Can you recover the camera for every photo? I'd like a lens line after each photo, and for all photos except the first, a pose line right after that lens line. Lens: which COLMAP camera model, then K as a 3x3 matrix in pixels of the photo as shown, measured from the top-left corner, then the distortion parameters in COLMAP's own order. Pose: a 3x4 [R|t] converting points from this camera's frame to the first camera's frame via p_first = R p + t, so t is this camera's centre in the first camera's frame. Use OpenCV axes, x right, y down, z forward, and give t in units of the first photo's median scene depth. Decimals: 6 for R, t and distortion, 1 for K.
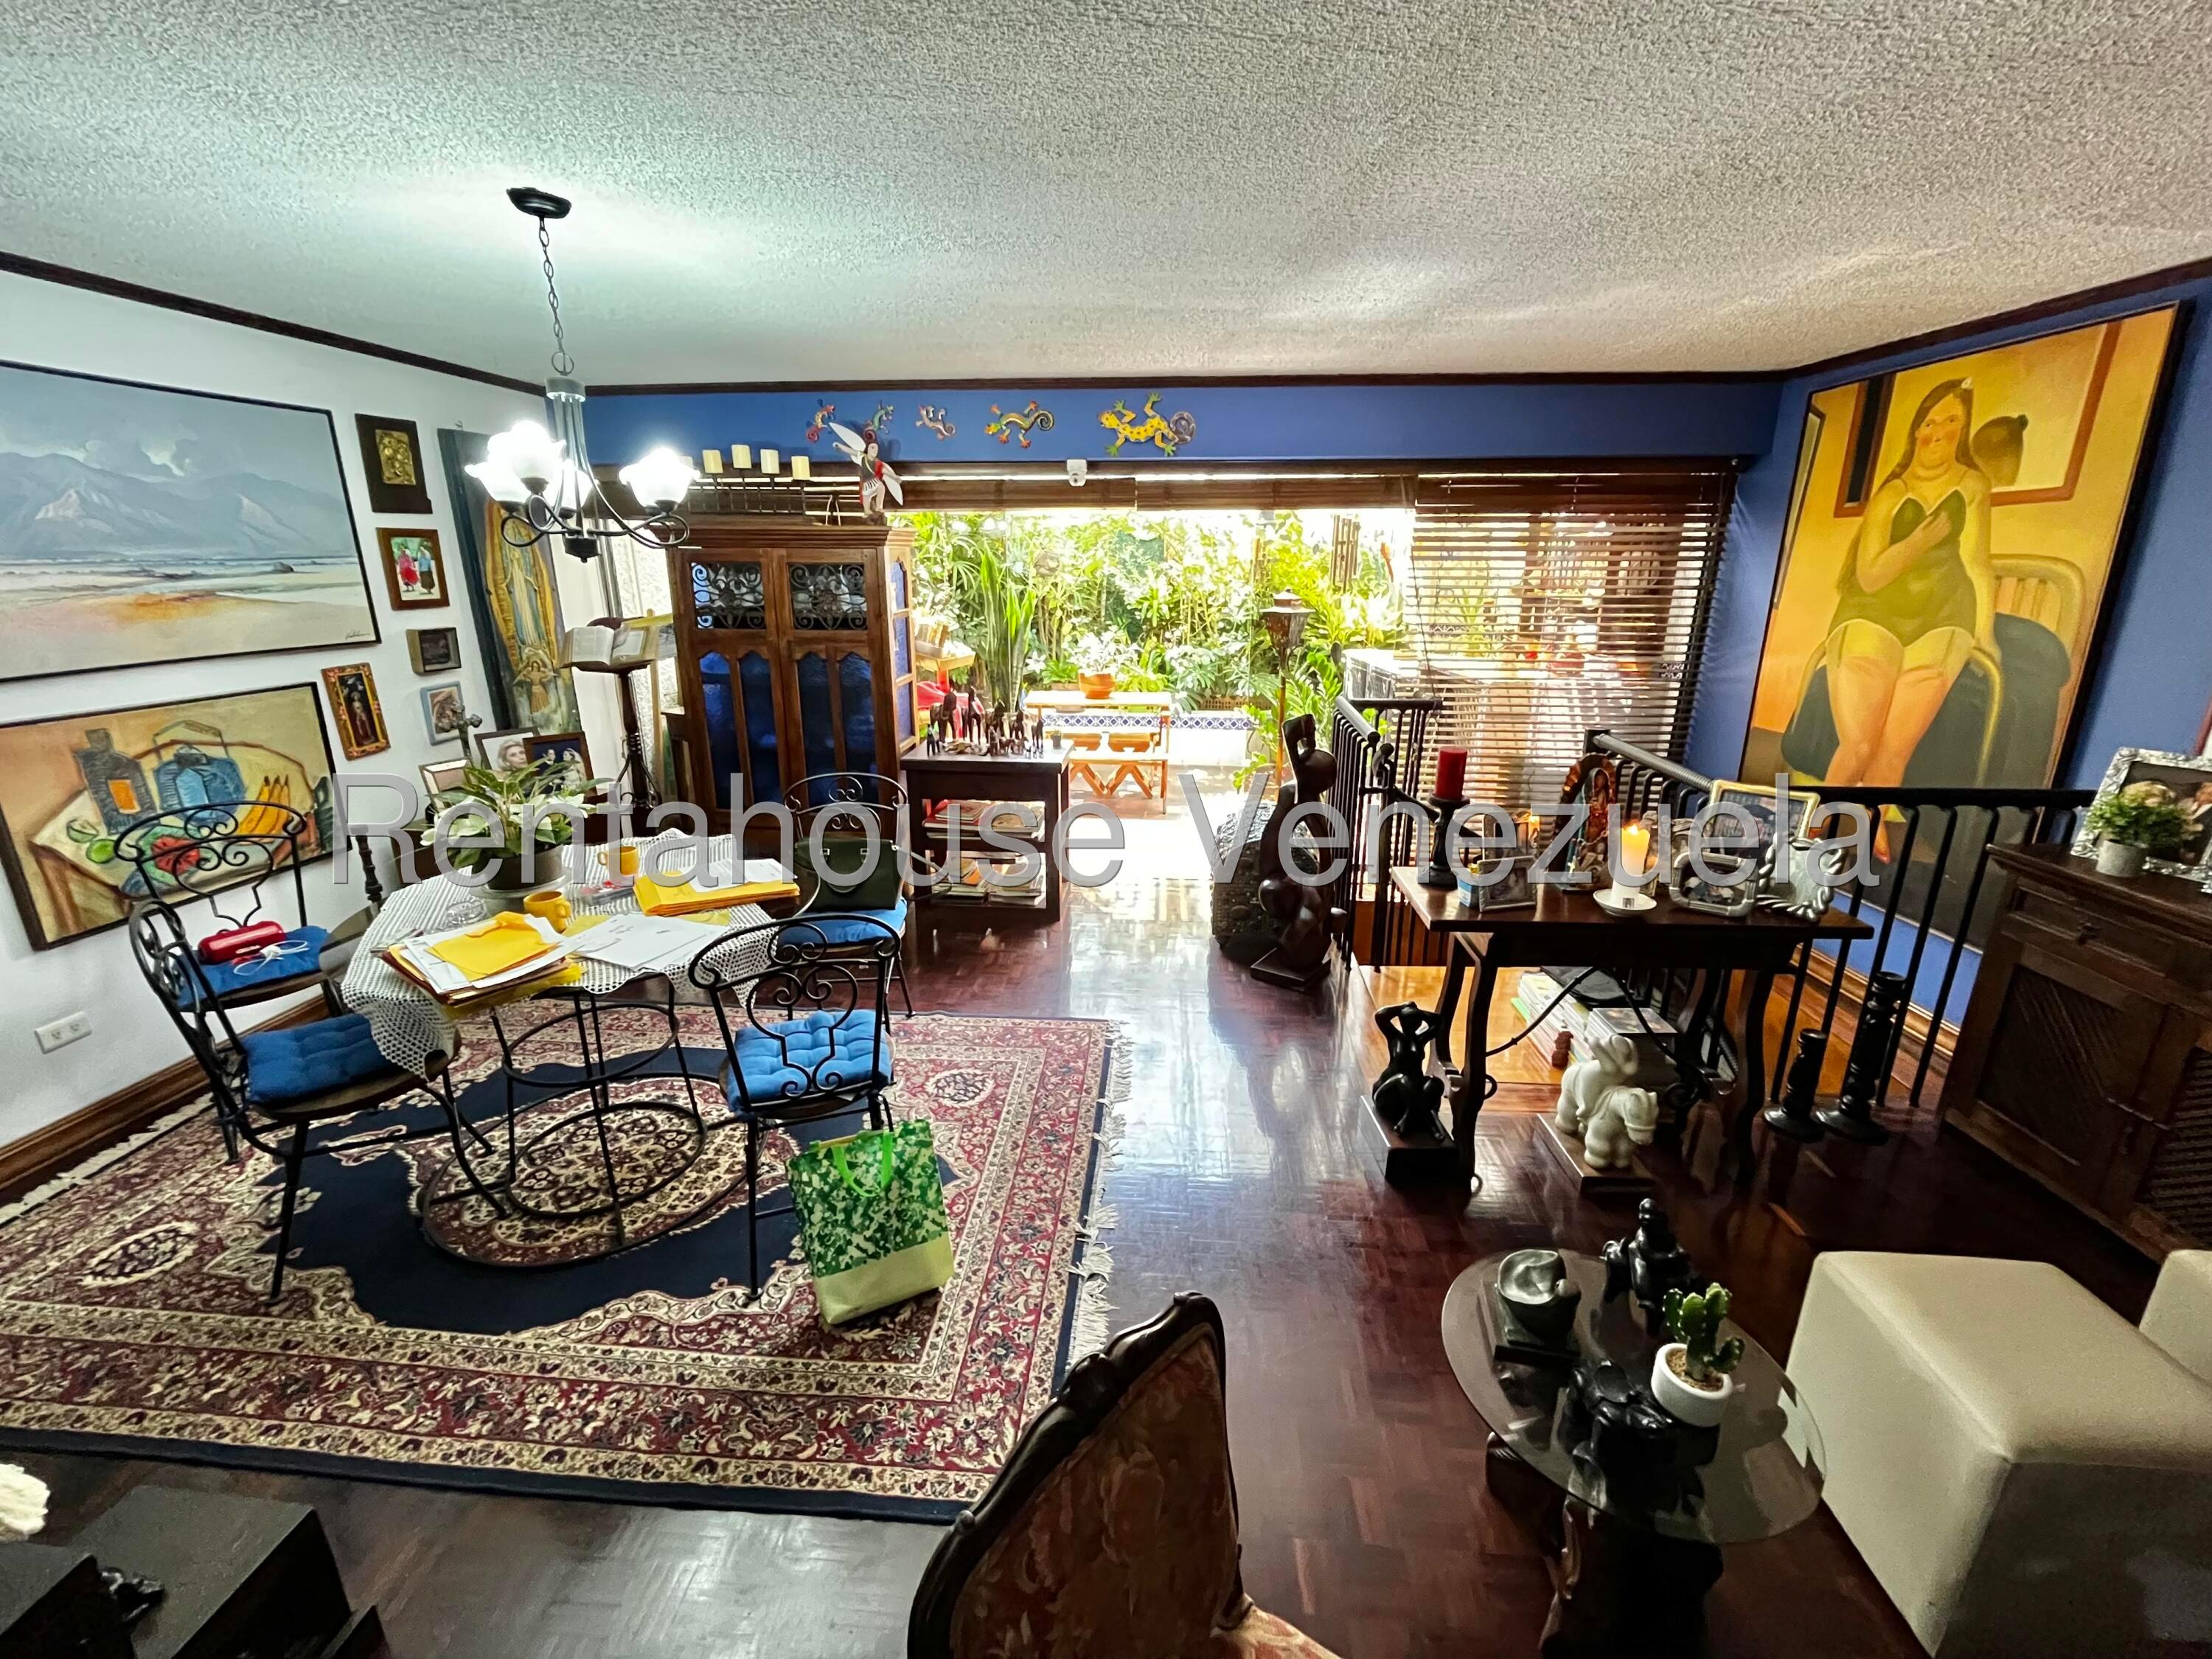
lens RADIAL K [[896.9, 0, 1109.5], [0, 896.9, 822.1], [0, 0, 1]] dist [-0.005874, 0.001222]
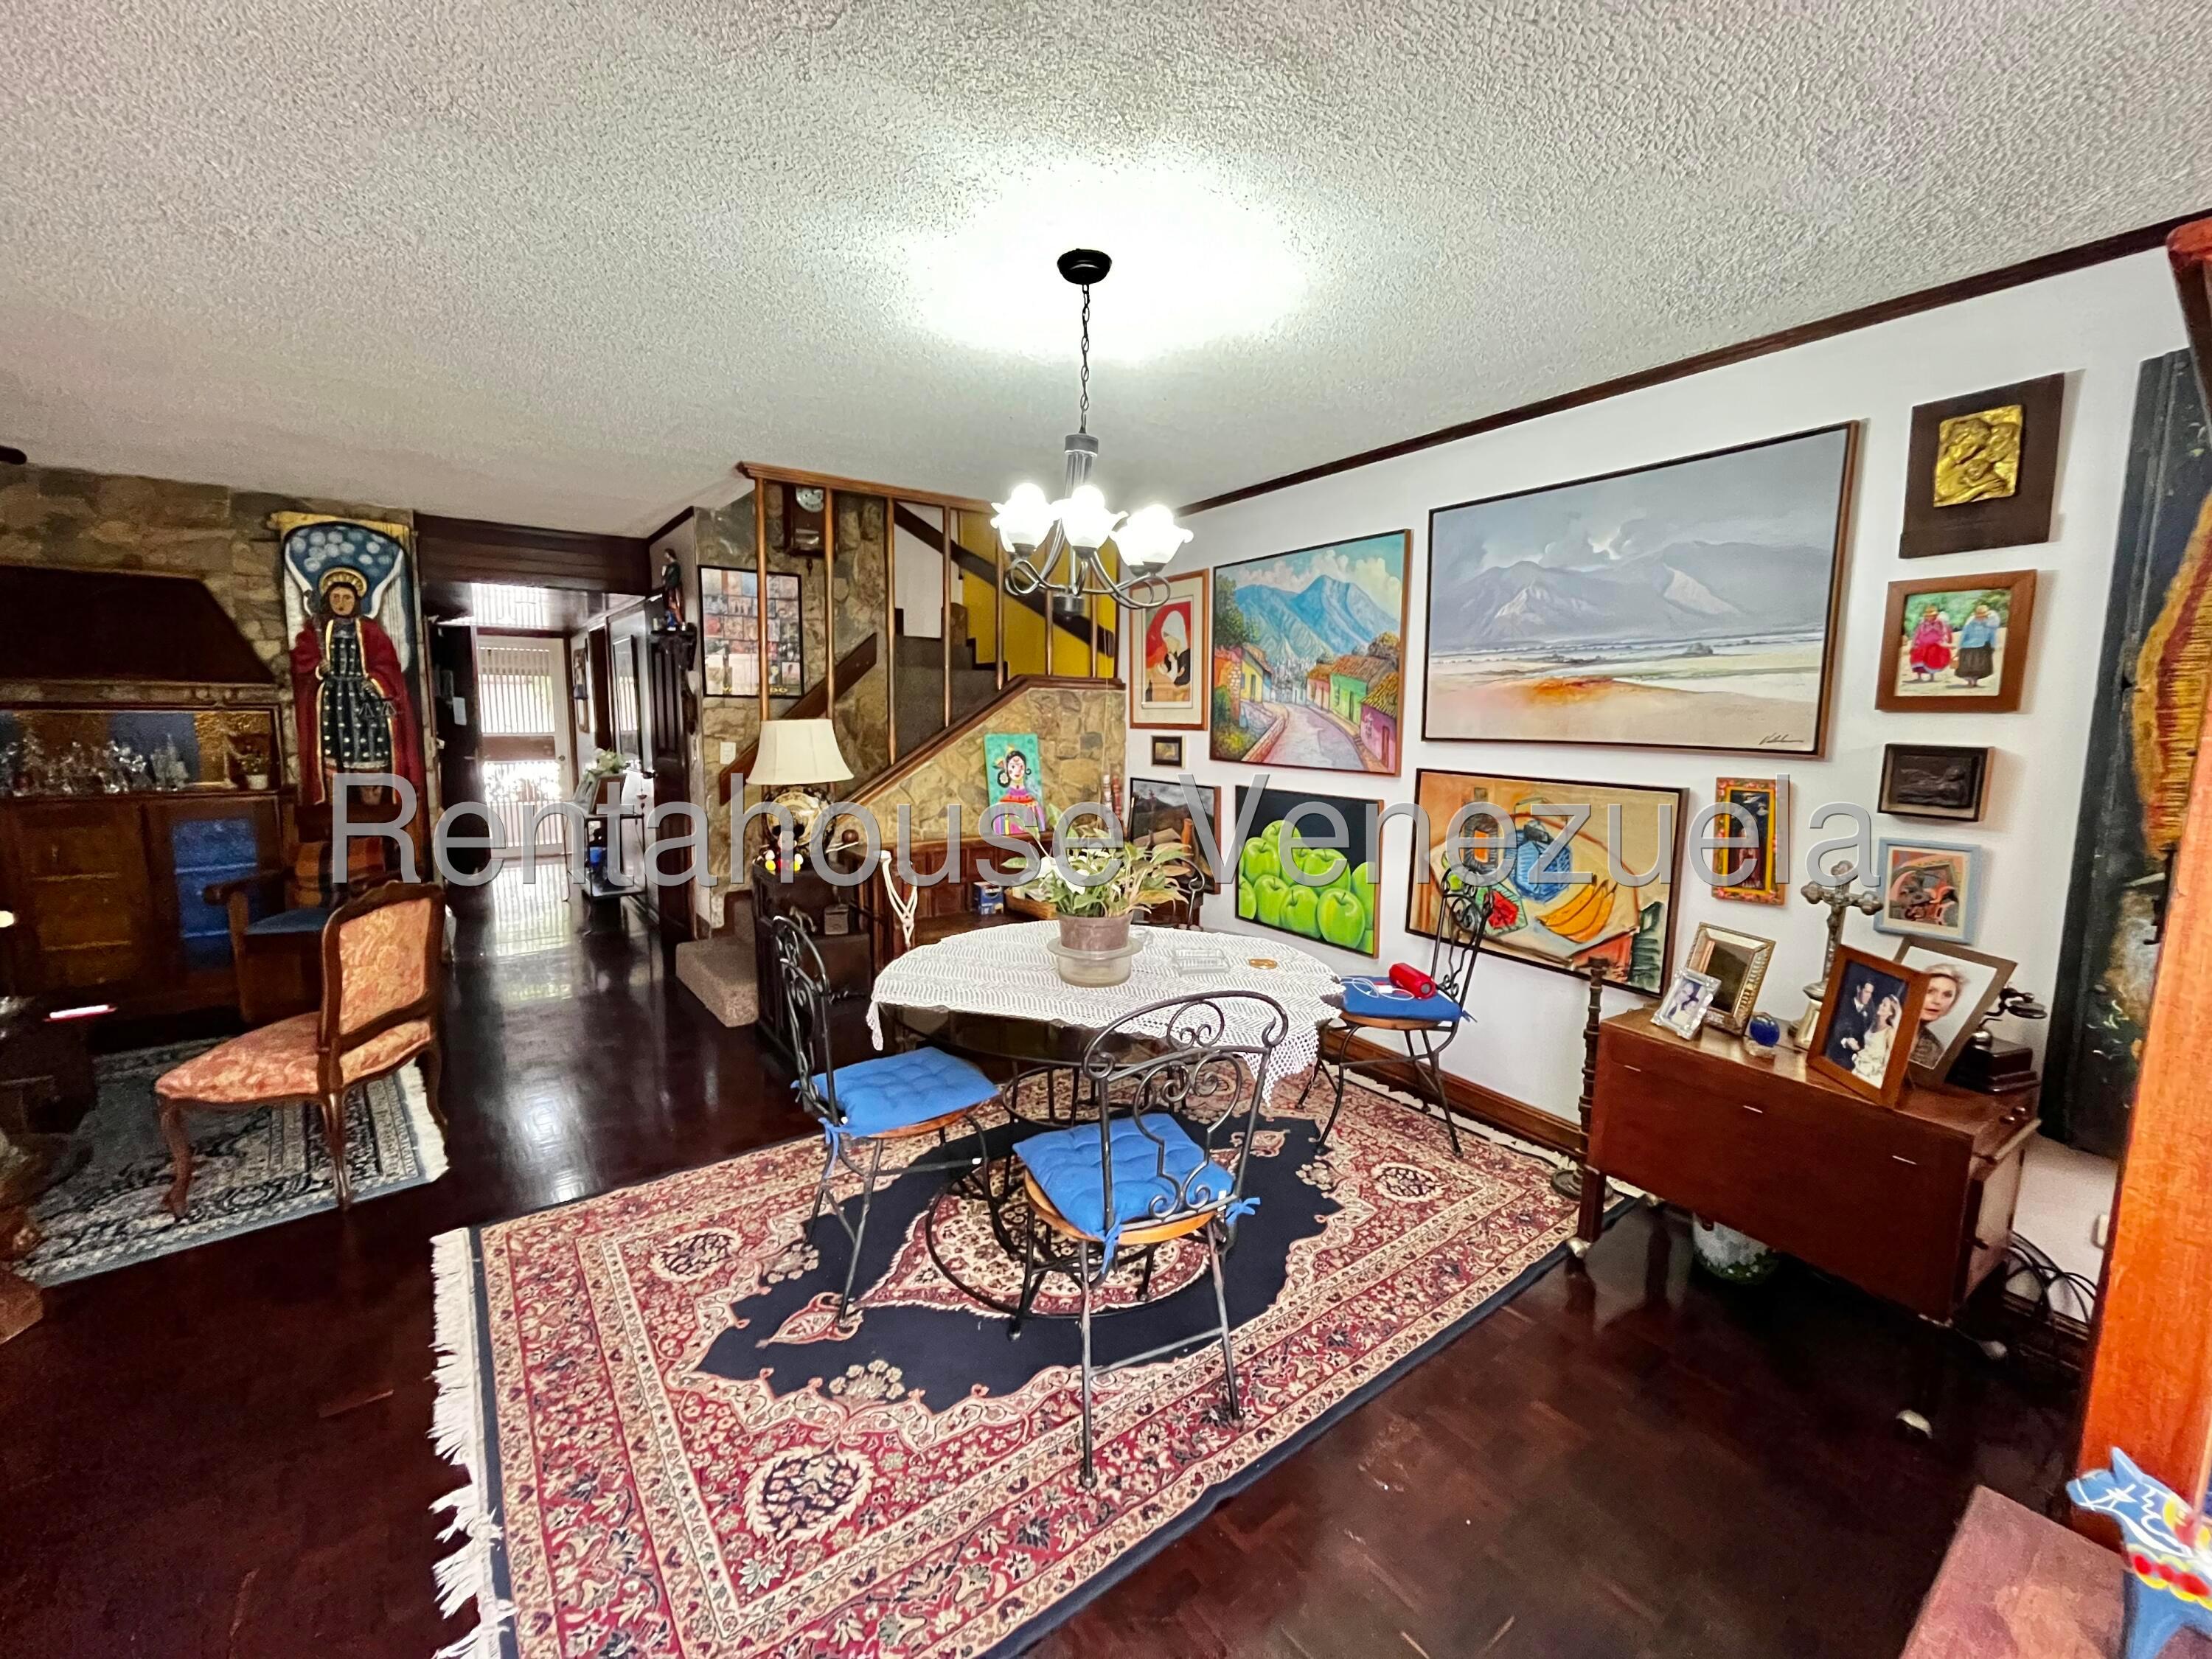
lens RADIAL K [[896.9, 0, 1105.6], [0, 896.9, 823.4], [0, 0, 1]] dist [-0.005874, 0.001222]
pose [[-0.755181, 0.070741, -0.651689, 0.027958], [-0.200990, 0.921288, 0.332913, -0.294482], [0.623943, 0.382392, -0.681521, 1.248101]]
